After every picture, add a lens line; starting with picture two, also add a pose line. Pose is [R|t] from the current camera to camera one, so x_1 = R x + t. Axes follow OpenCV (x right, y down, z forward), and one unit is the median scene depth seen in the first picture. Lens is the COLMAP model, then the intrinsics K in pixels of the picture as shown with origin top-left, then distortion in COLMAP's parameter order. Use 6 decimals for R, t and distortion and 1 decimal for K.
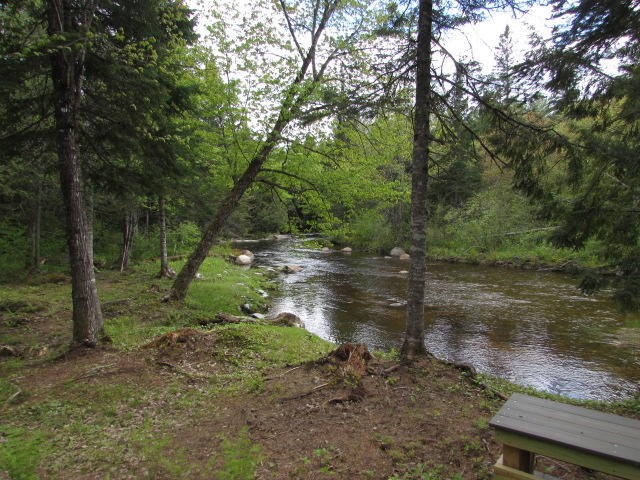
lens RADIAL K [[448.9, 0, 322.3], [0, 448.9, 240.9], [0, 0, 1]] dist [-0.000783, -0.001529]
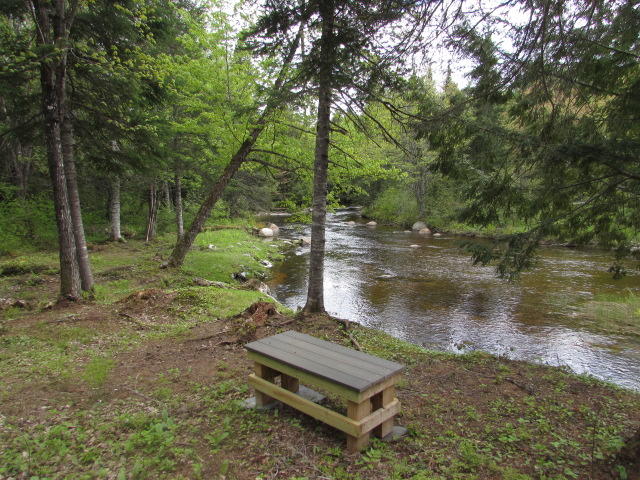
lens RADIAL K [[448.9, 0, 317.4], [0, 448.9, 240.0], [0, 0, 1]] dist [-0.000783, -0.001529]
pose [[0.993768, 0.011864, -0.110836, 0.202970], [-0.005546, 0.998351, 0.057134, -0.004550], [0.111331, -0.056164, 0.992195, -0.103775]]
